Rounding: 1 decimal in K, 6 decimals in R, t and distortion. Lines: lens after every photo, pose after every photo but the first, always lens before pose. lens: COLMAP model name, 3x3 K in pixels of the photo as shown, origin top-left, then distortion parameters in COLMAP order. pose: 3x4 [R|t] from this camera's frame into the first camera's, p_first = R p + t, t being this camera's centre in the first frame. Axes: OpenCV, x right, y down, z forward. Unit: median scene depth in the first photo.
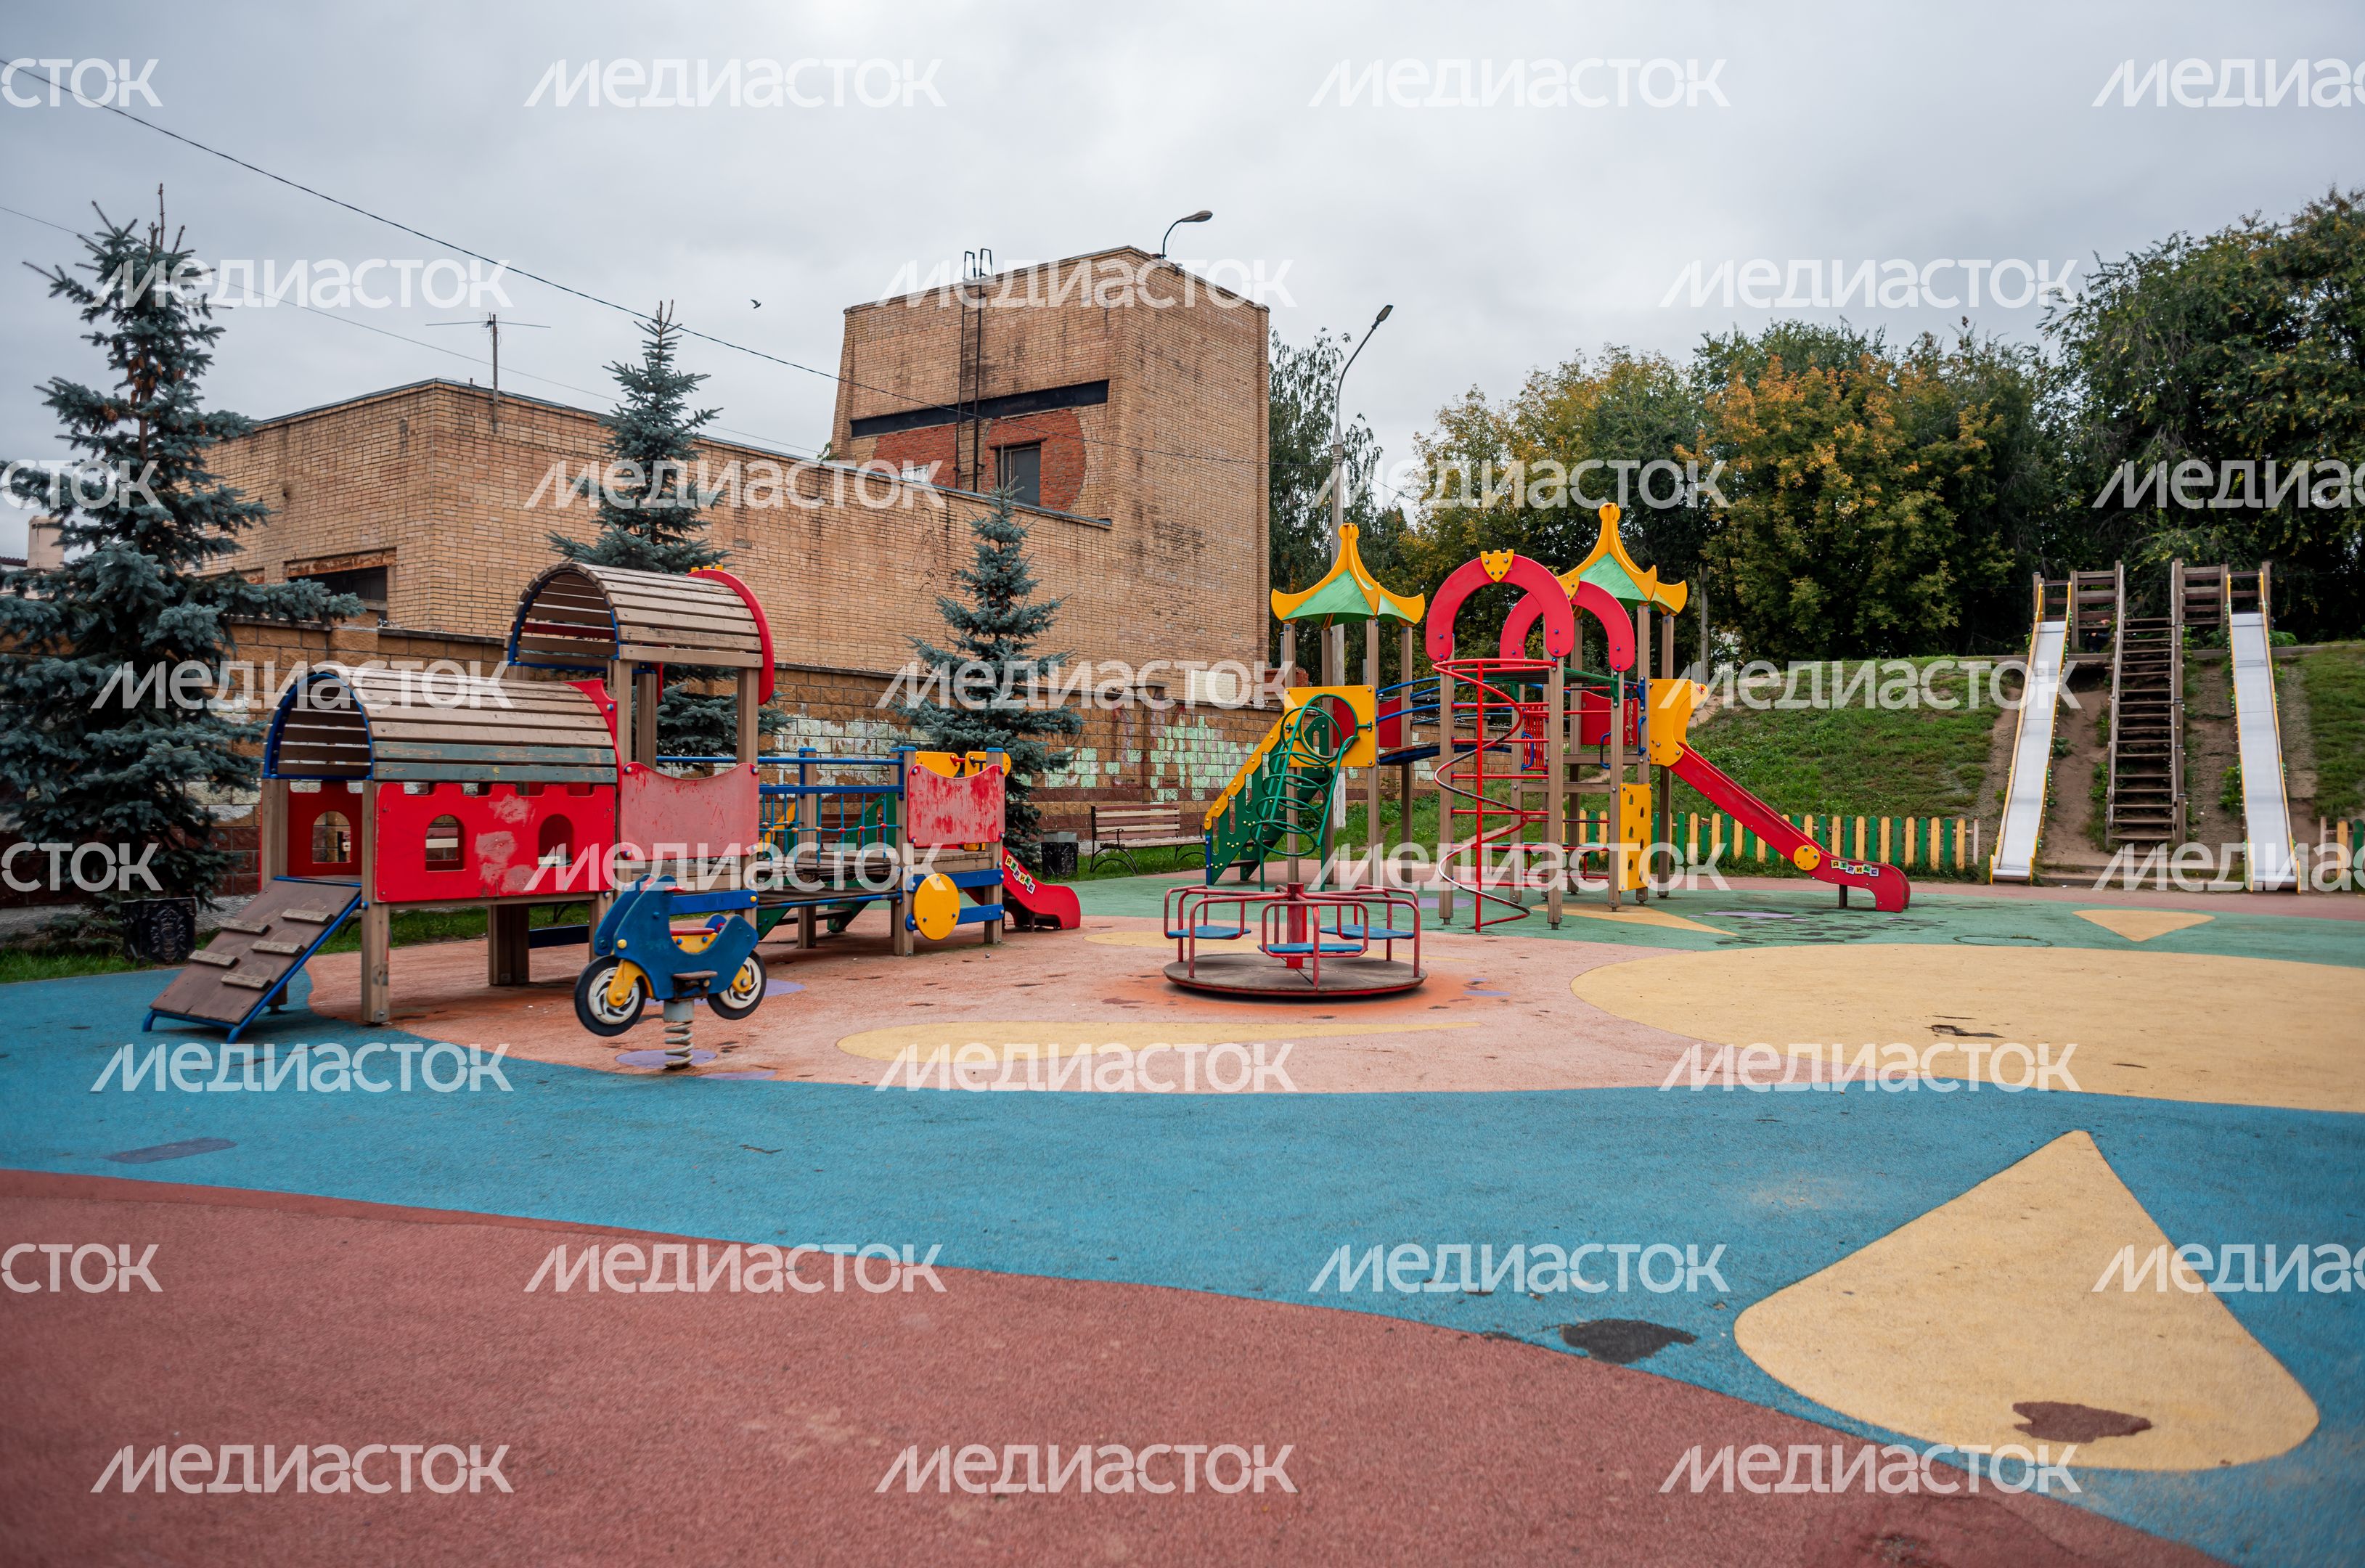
lens RADIAL K [[1618.5, 0, 1182.5], [0, 1618.5, 784.0], [0, 0, 1]] dist [-0.094024, 0.078392]
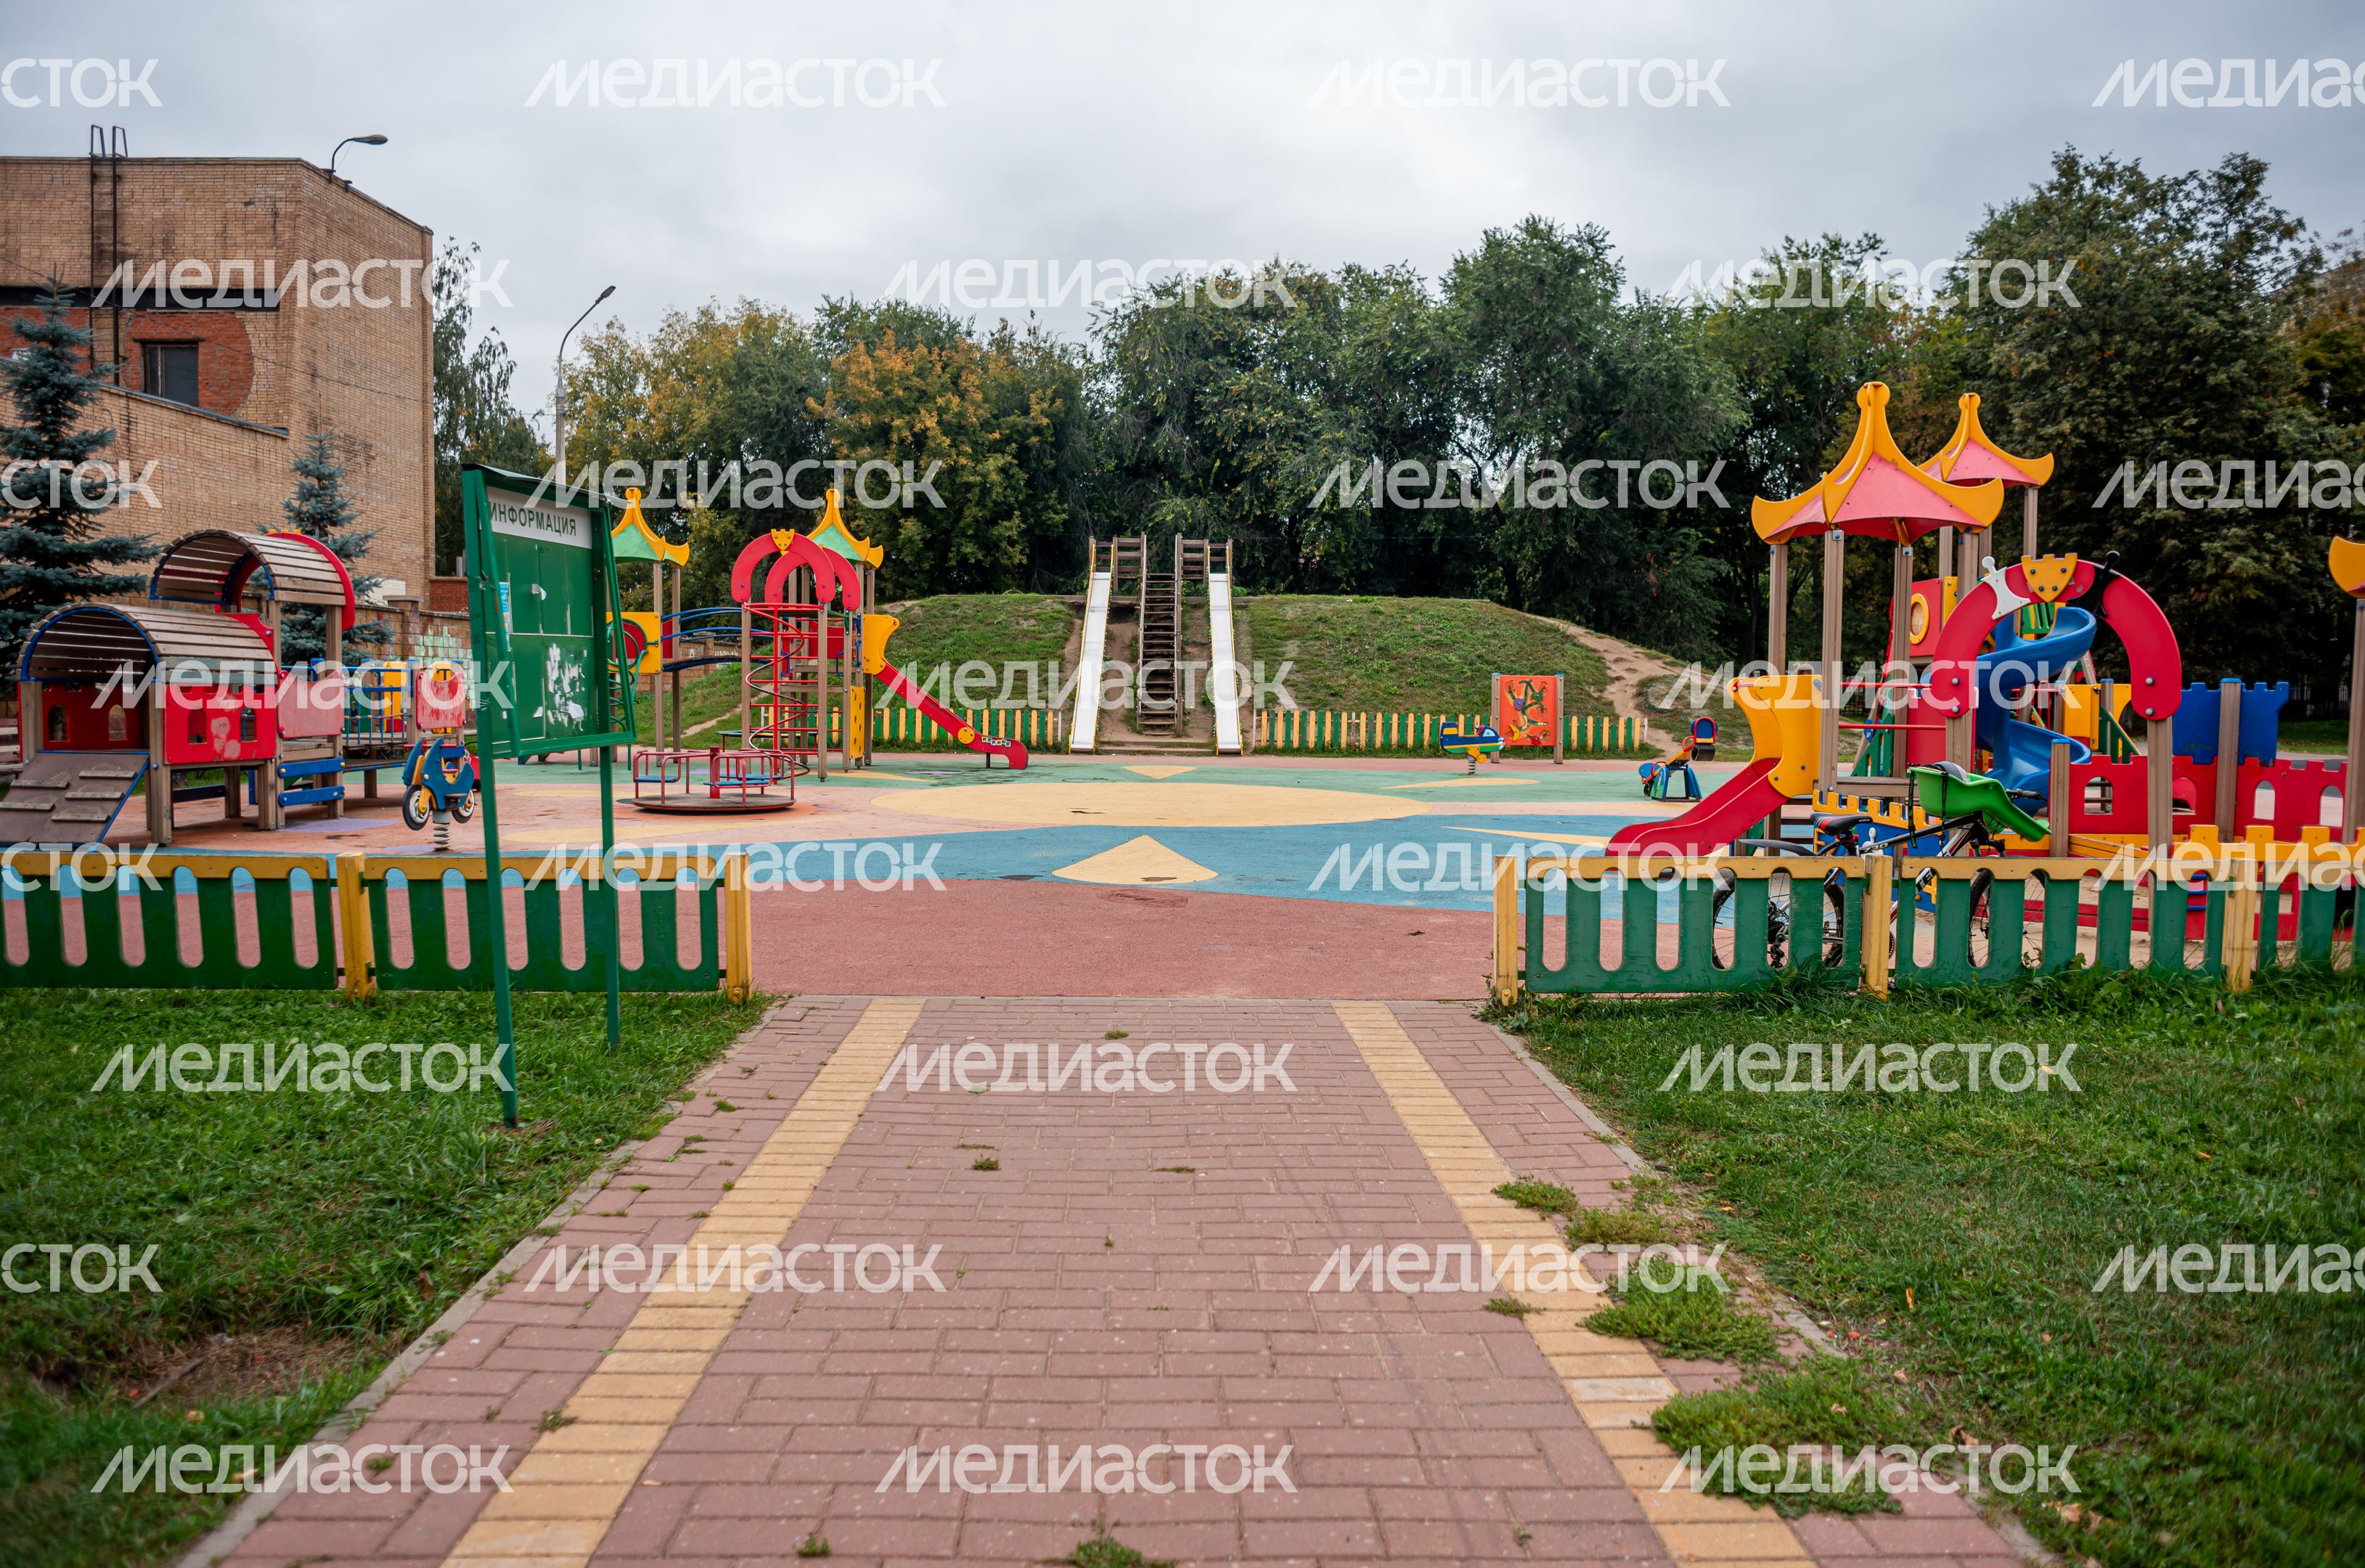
lens RADIAL K [[1618.5, 0, 1182.5], [0, 1618.5, 784.0], [0, 0, 1]] dist [-0.094024, 0.078392]
pose [[0.843539, -0.026953, 0.536391, -0.106408], [-0.005796, 0.998225, 0.059273, -0.000101], [-0.537037, -0.053108, 0.841885, -0.166448]]
